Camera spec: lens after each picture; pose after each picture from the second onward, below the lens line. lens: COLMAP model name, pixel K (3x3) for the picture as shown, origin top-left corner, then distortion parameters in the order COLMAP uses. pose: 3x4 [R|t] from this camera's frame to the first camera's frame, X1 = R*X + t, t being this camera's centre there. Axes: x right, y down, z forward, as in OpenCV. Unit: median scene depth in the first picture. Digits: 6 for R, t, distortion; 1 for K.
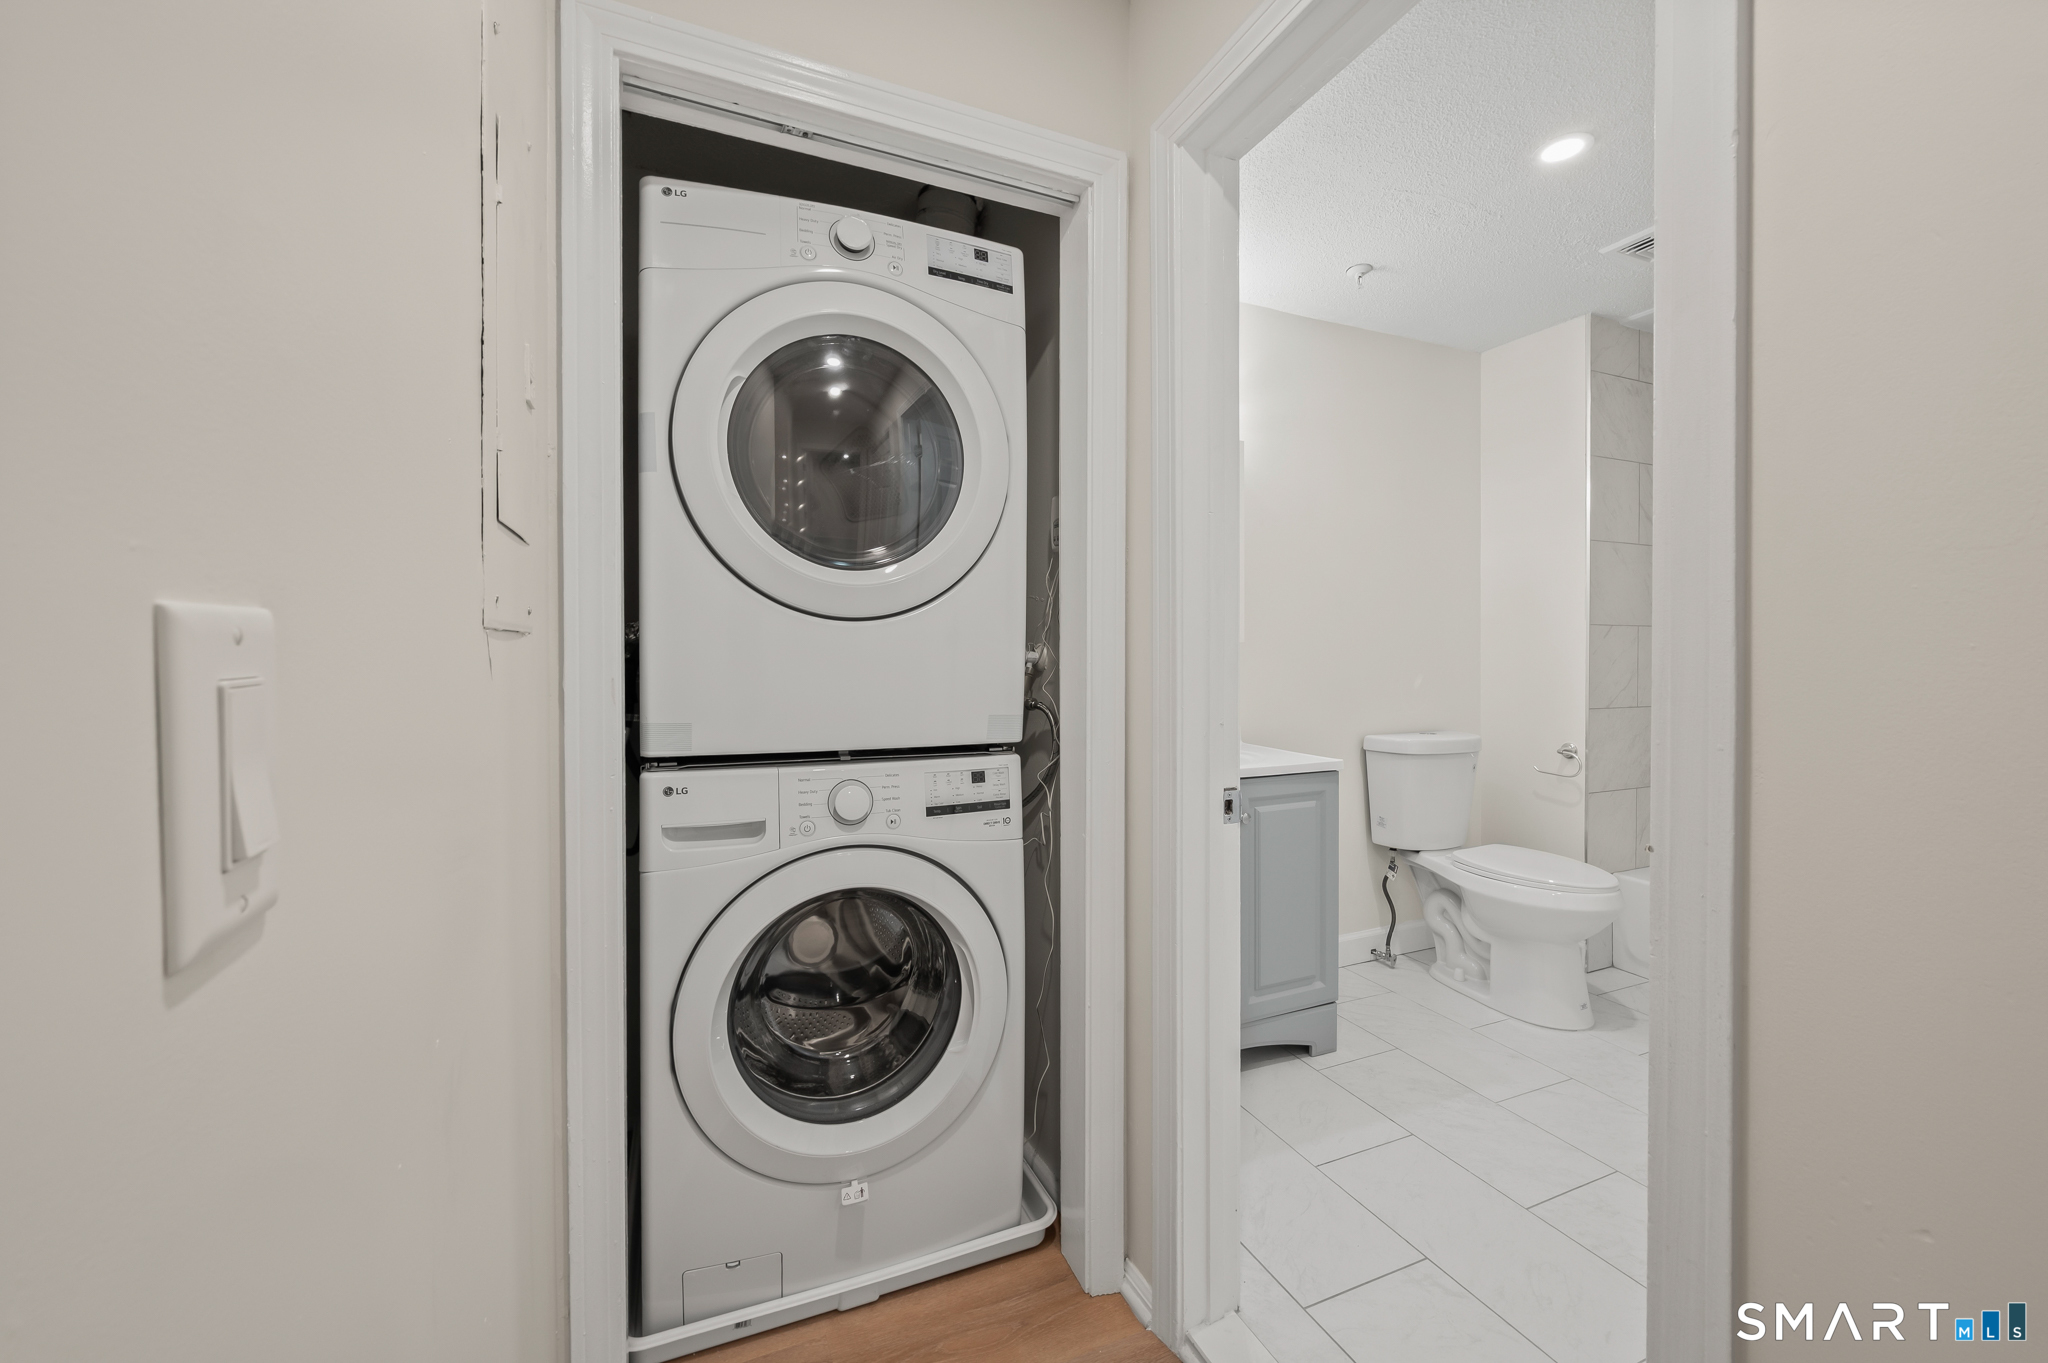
lens RADIAL K [[829.1, 0, 1036.5], [0, 829.1, 657.6], [0, 0, 1]] dist [-0.001133, 0.000036]
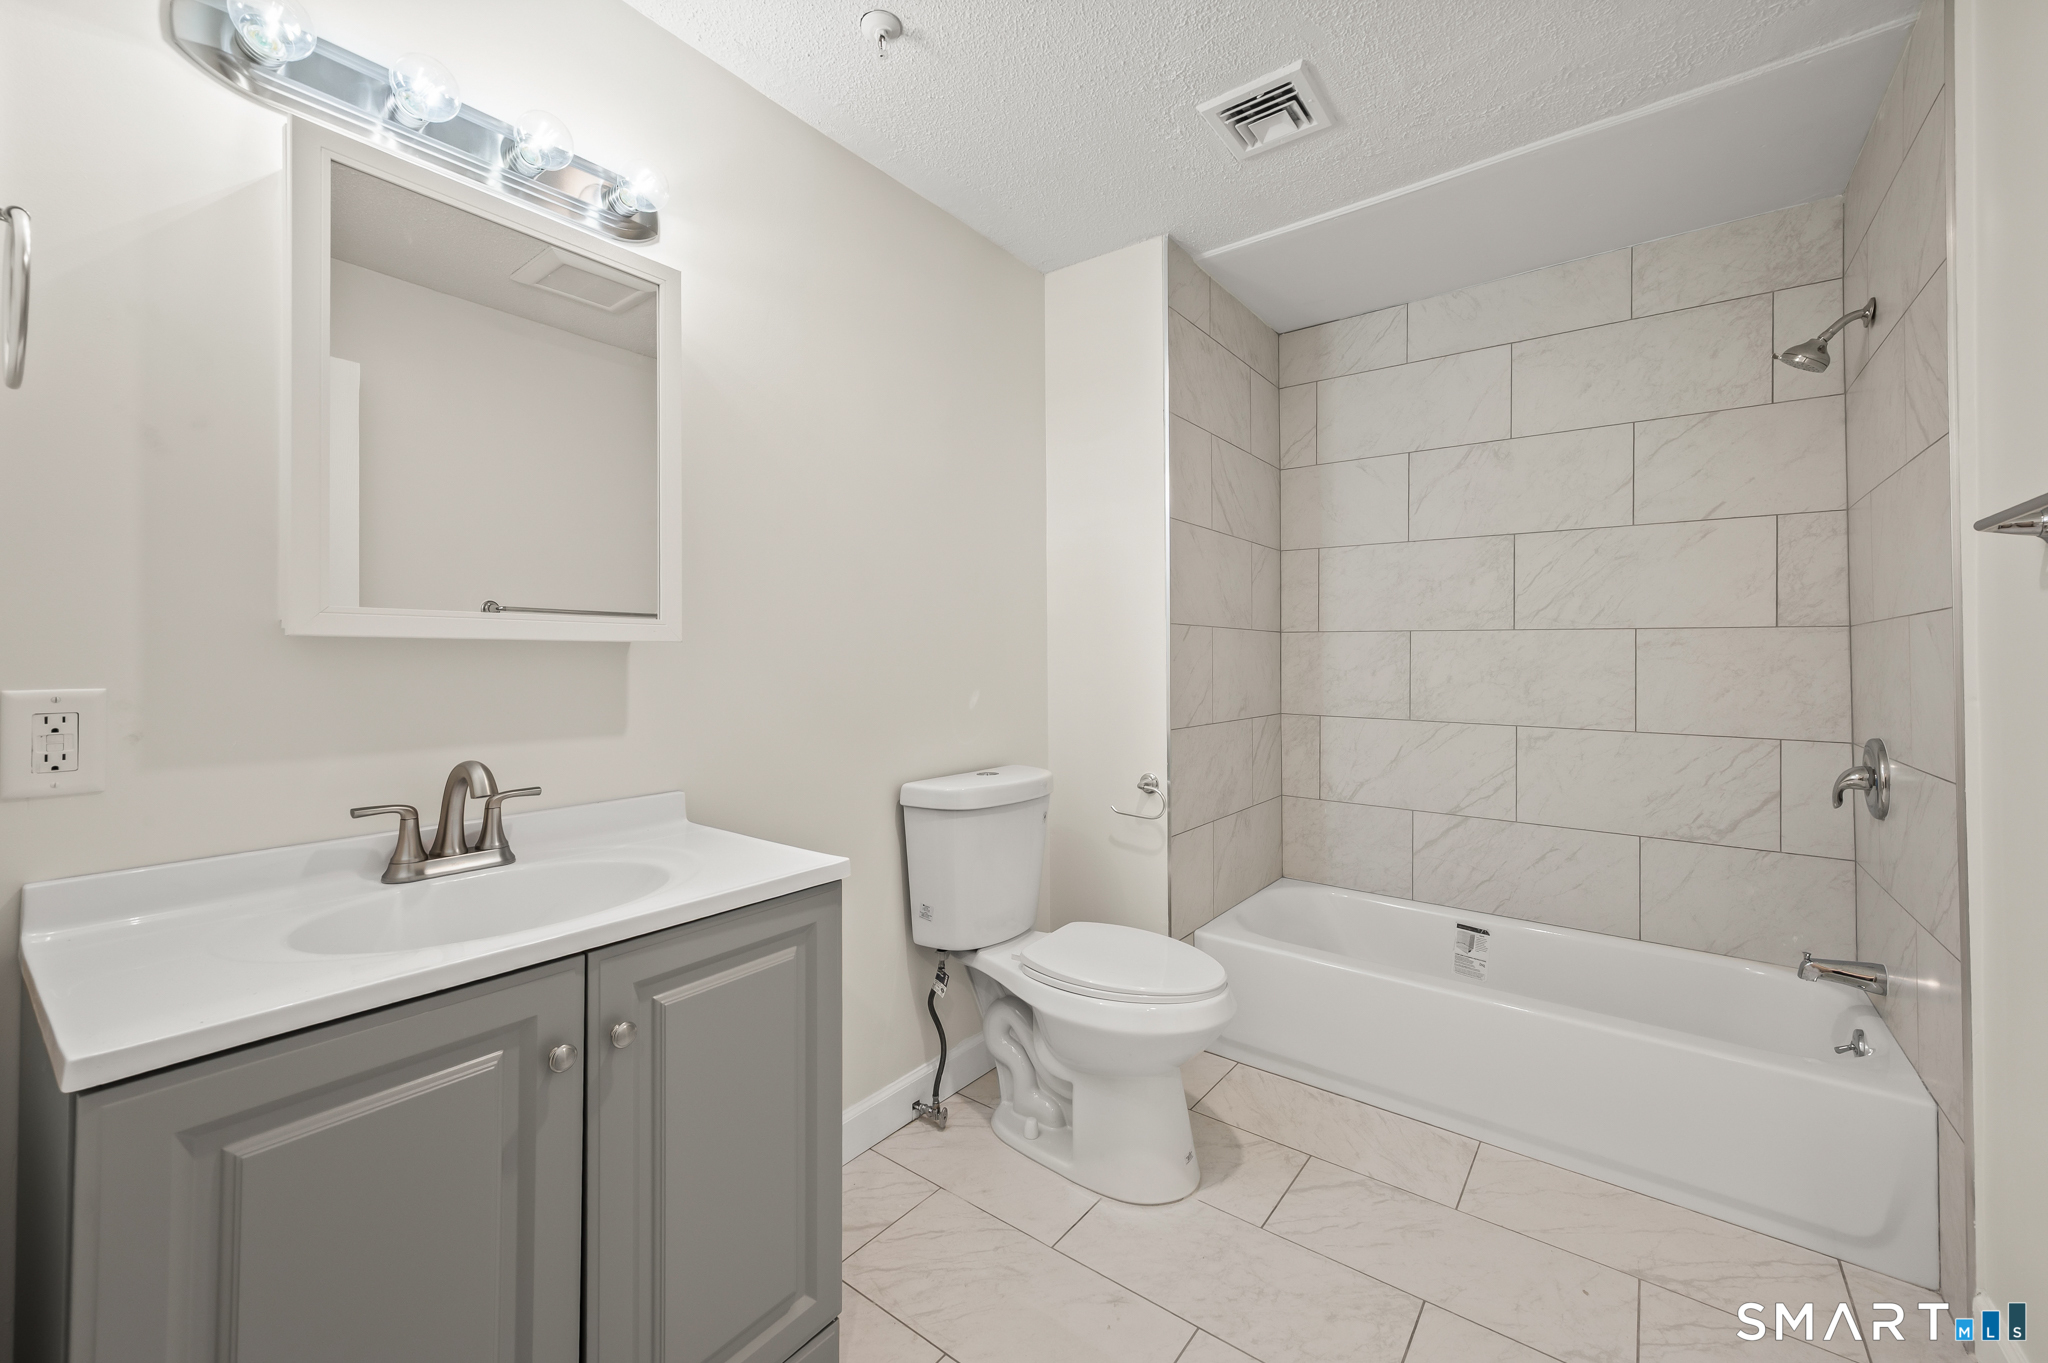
lens RADIAL K [[820.0, 0, 1027.2], [0, 820.0, 669.9], [0, 0, 1]] dist [-0.001124, 0.000771]
pose [[0.878842, -0.010169, 0.477004, 0.174796], [0.005579, 0.999924, 0.011039, -0.004713], [-0.477080, -0.007040, 0.878832, 0.380865]]
